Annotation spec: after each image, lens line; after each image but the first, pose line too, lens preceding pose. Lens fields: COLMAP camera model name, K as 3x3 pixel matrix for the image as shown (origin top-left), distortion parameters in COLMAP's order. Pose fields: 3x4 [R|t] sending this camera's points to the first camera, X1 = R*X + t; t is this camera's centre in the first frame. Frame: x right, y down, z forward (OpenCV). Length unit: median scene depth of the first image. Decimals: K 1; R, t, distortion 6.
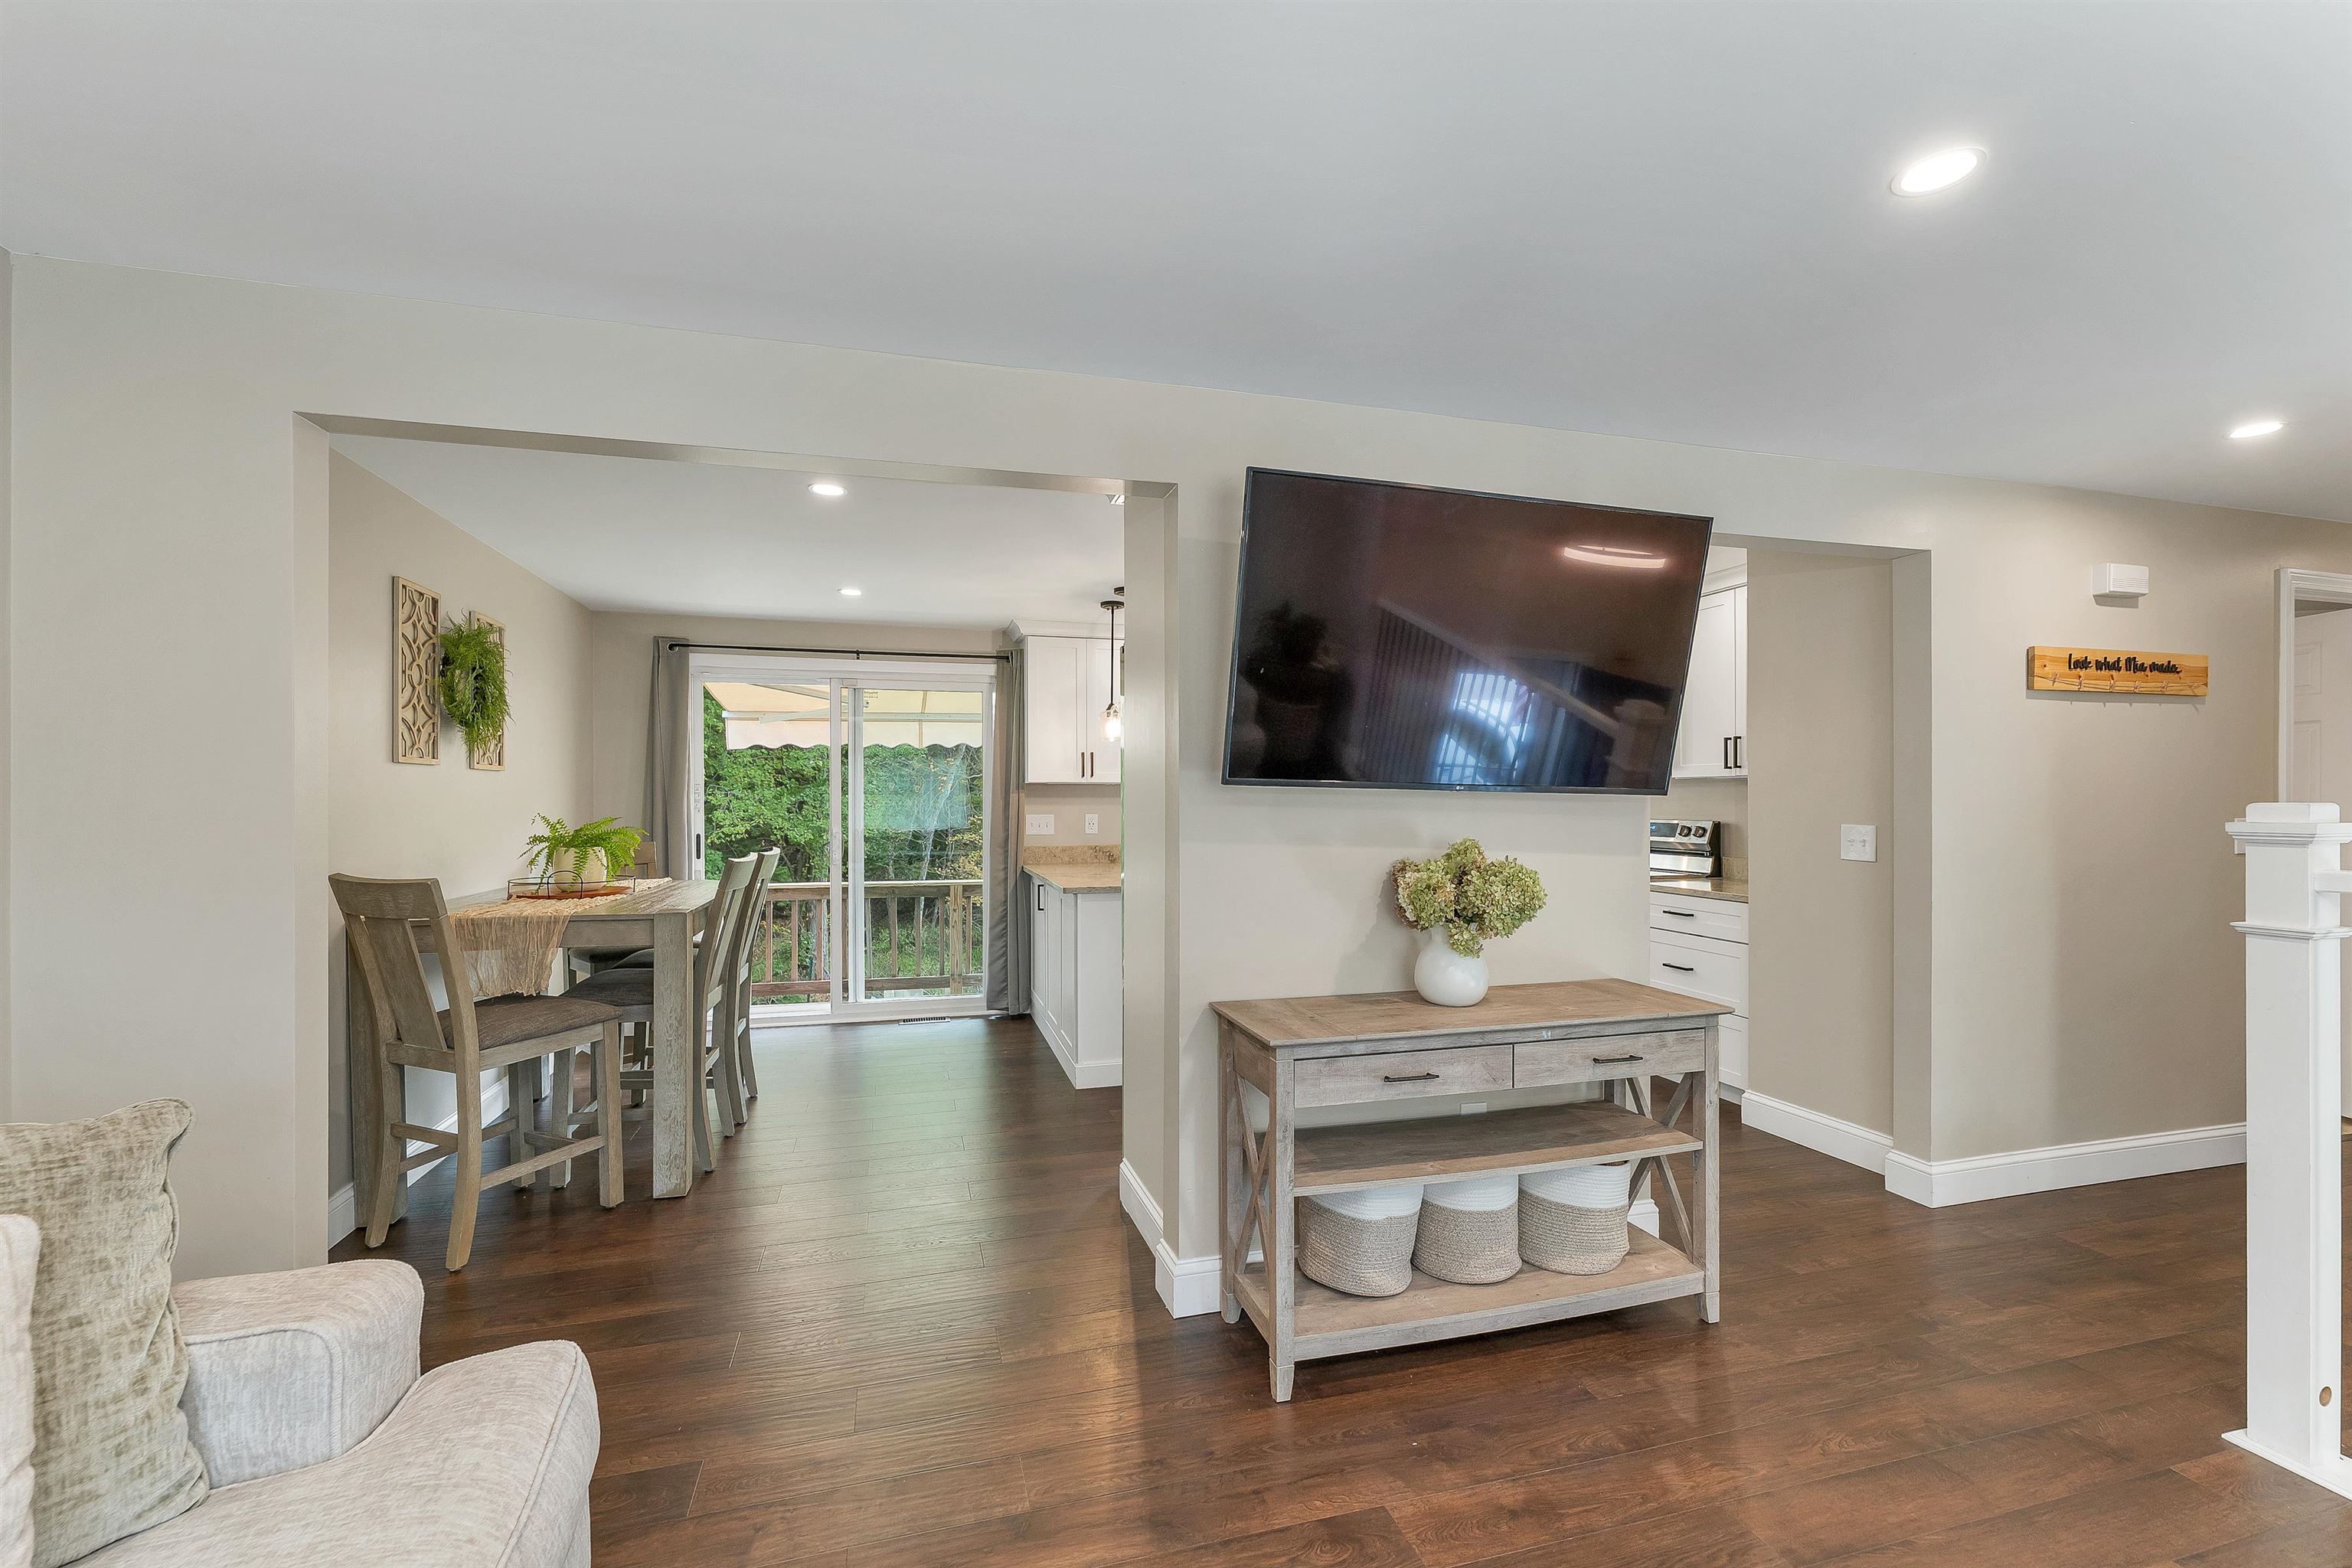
lens RADIAL K [[971.6, 0, 1167.1], [0, 971.6, 801.2], [0, 0, 1]] dist [0.004012, -0.001058]
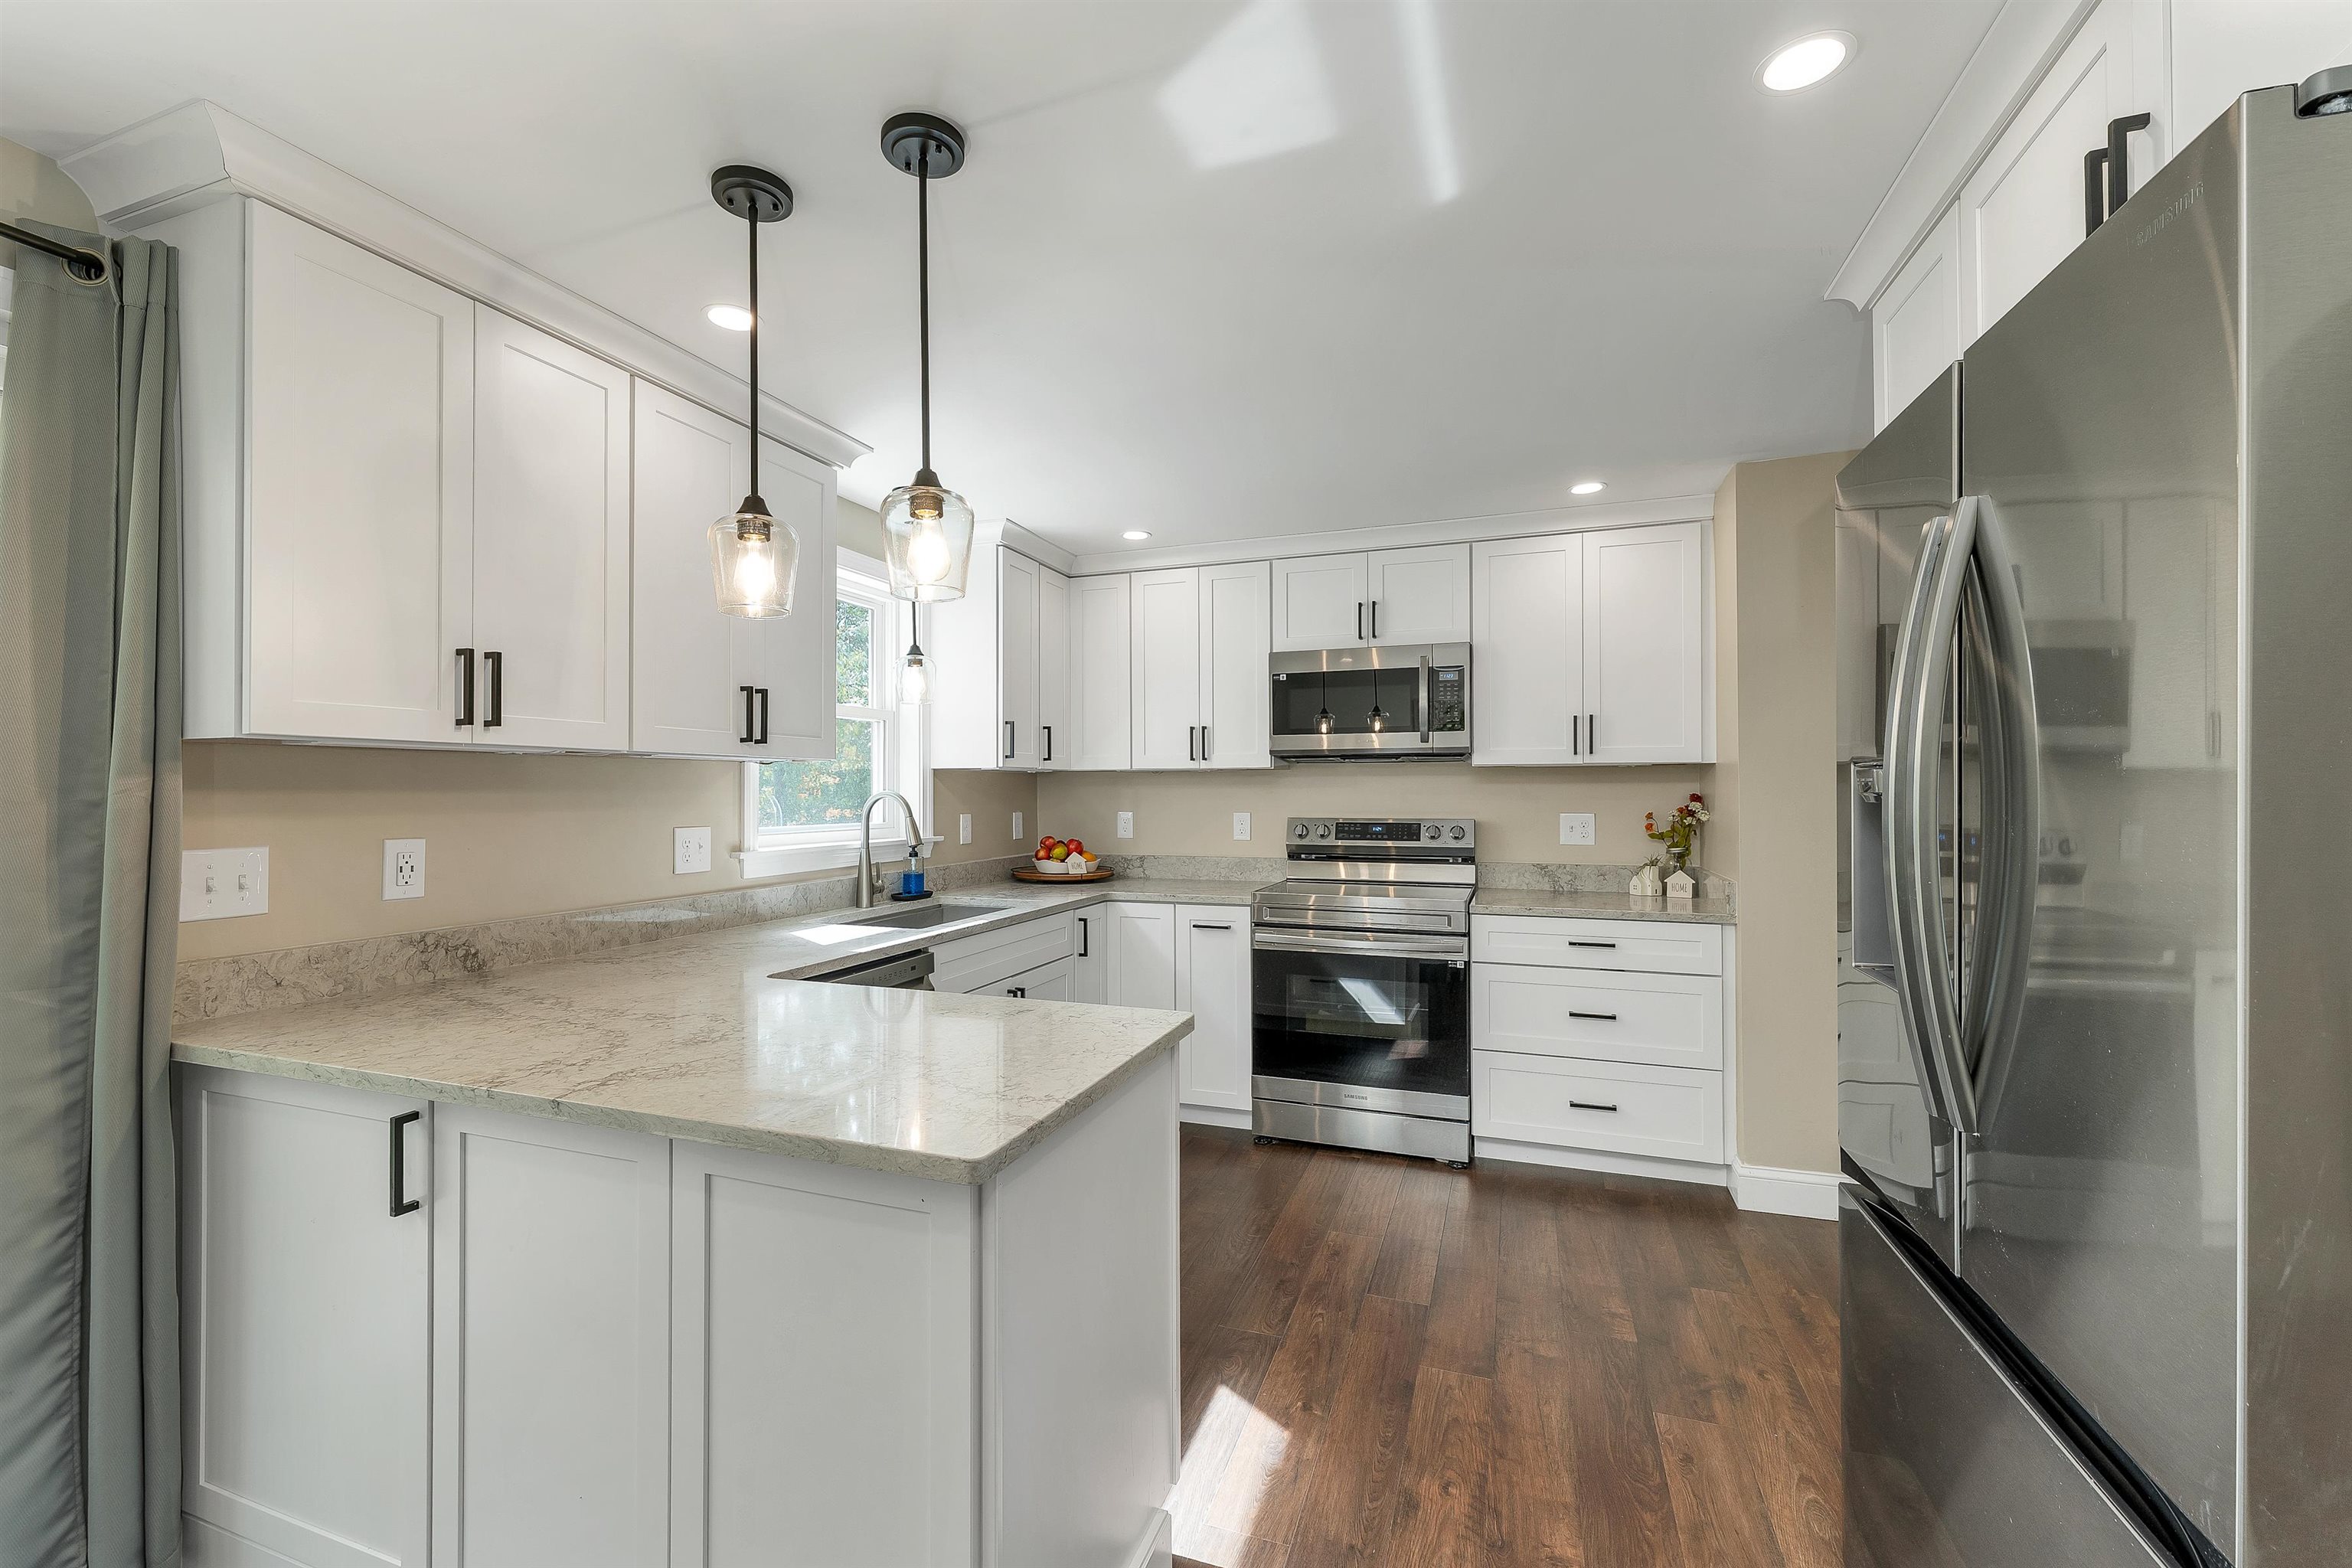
lens RADIAL K [[971.6, 0, 1167.2], [0, 971.6, 778.8], [0, 0, 1]] dist [0.004012, -0.001058]
pose [[0.582879, 0.010453, 0.812492, -0.224215], [0.004396, 0.999862, -0.016017, -0.001801], [-0.812547, 0.012907, 0.582752, 0.663501]]
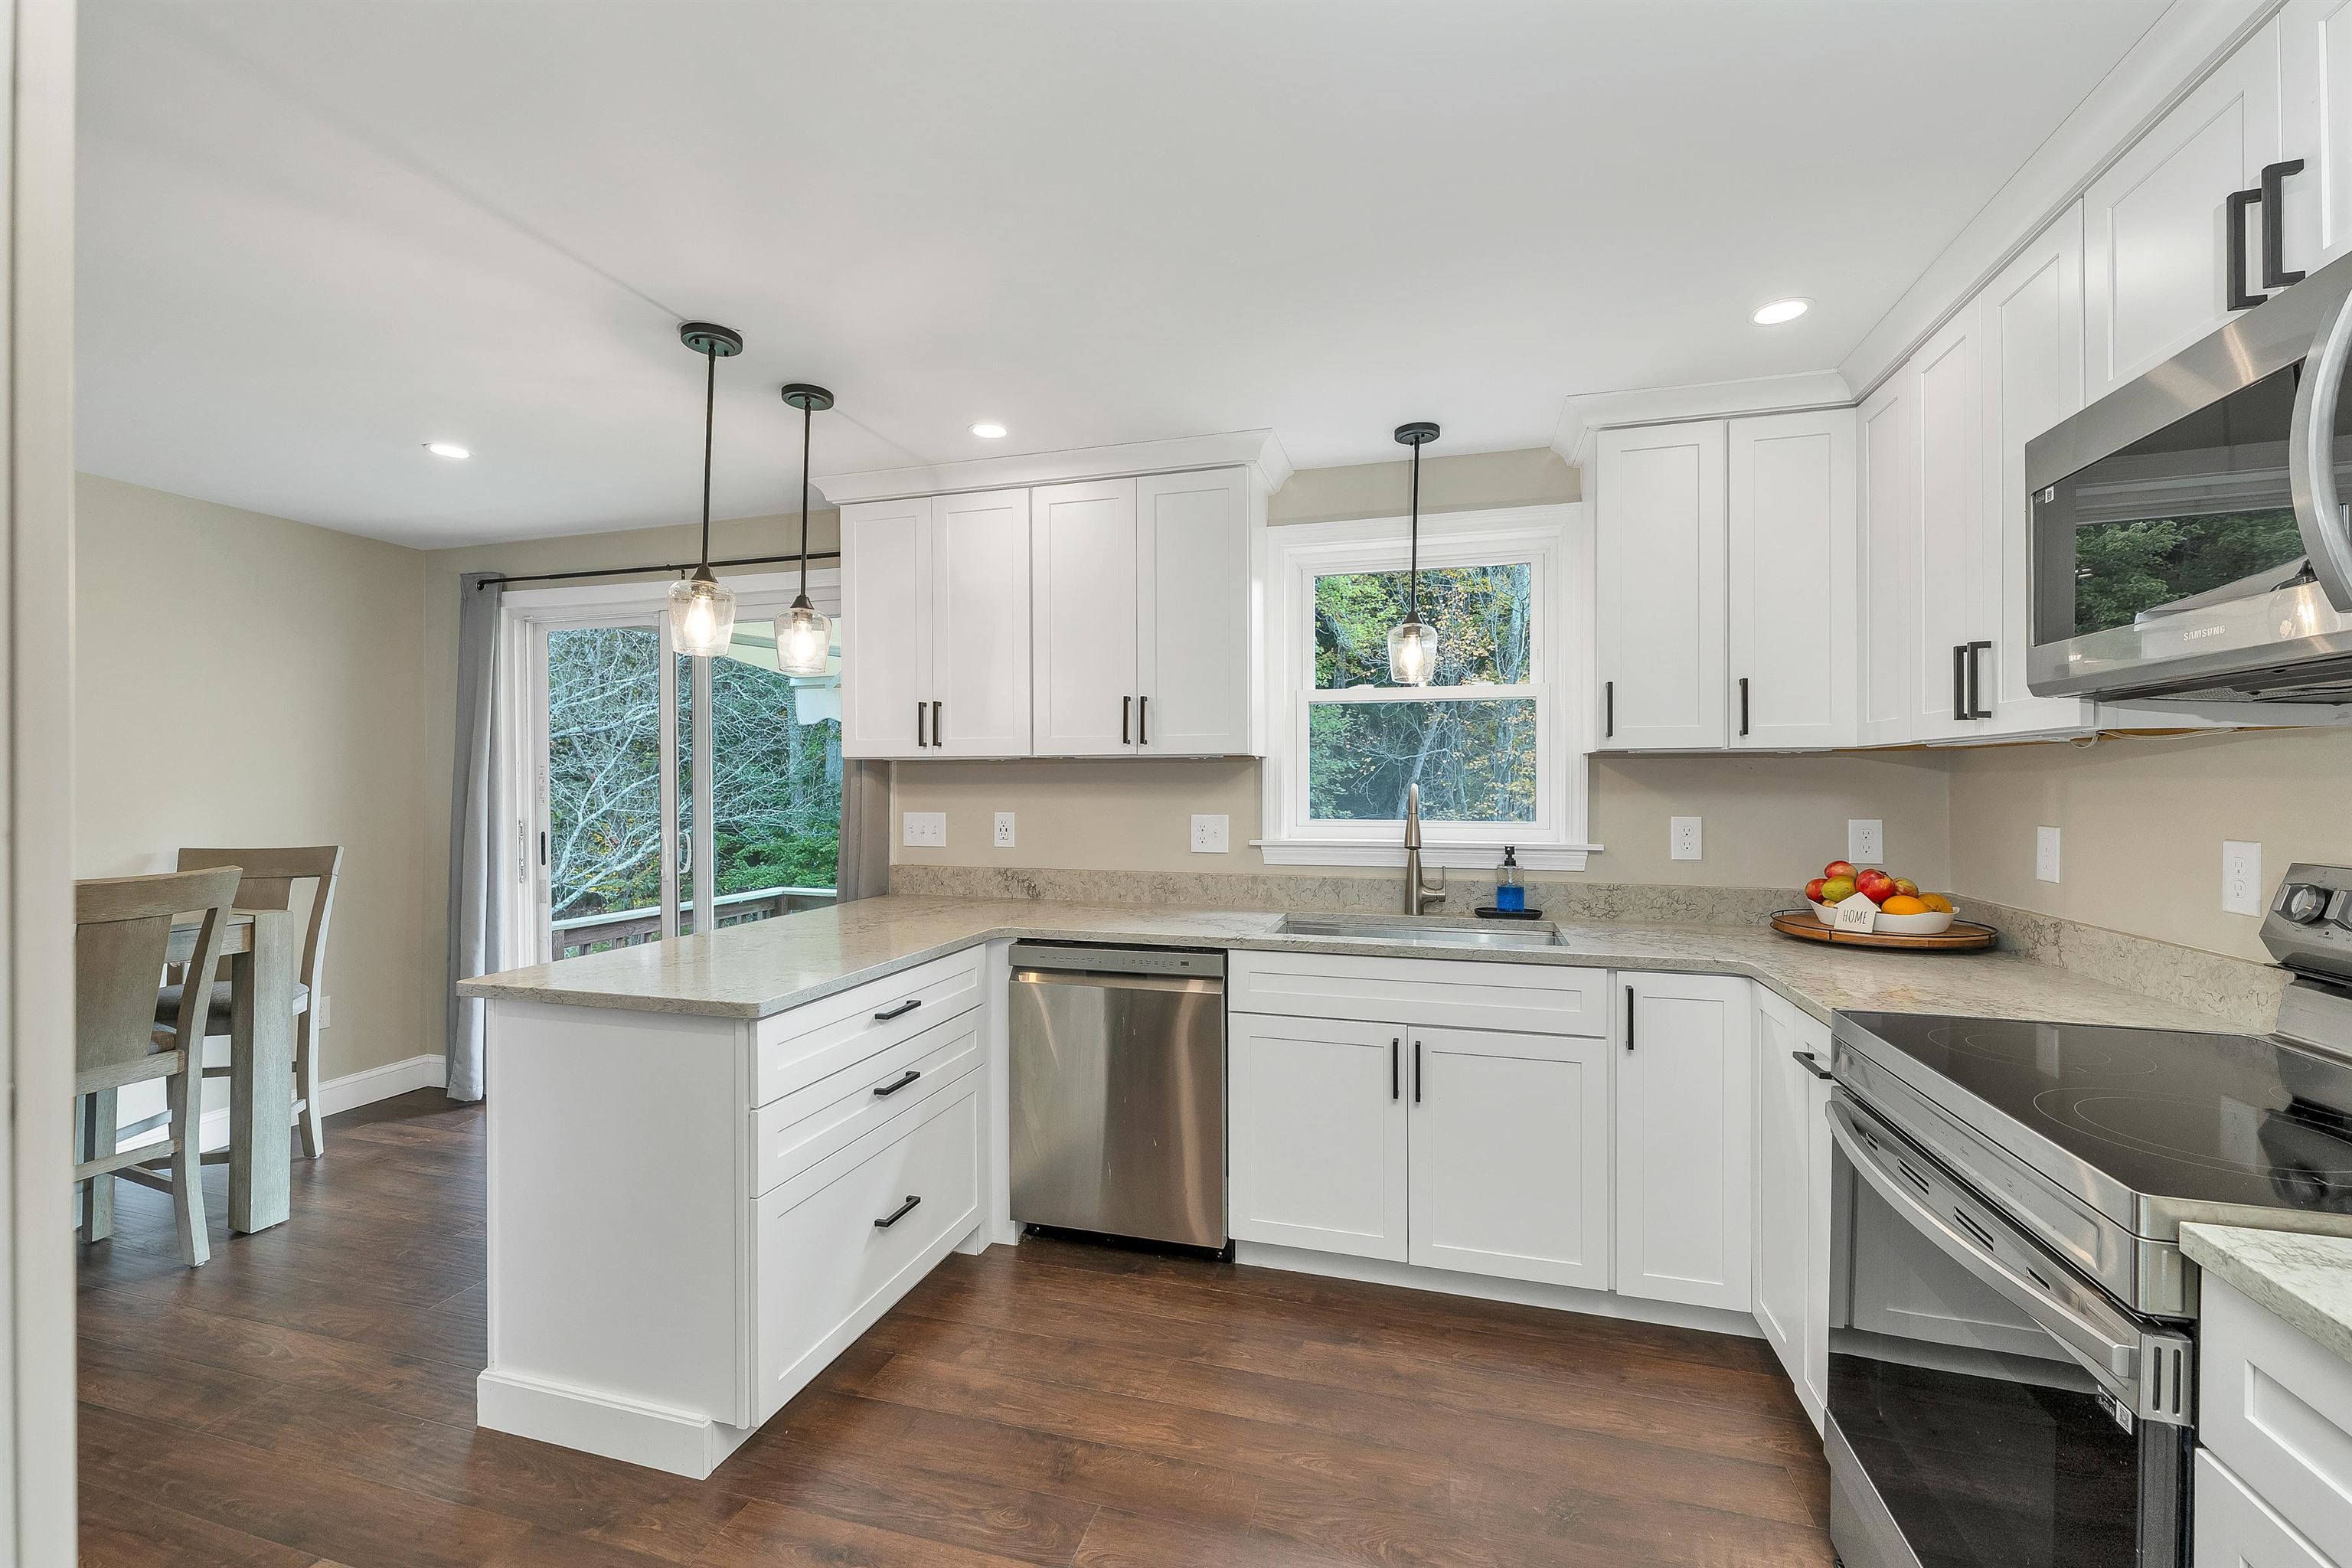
lens RADIAL K [[971.6, 0, 1168.6], [0, 971.6, 784.7], [0, 0, 1]] dist [0.004012, -0.001058]
pose [[0.850168, 0.001957, -0.526508, 0.343367], [-0.001360, 0.999998, 0.001520, -0.004946], [0.526510, -0.000576, 0.850169, 0.637707]]
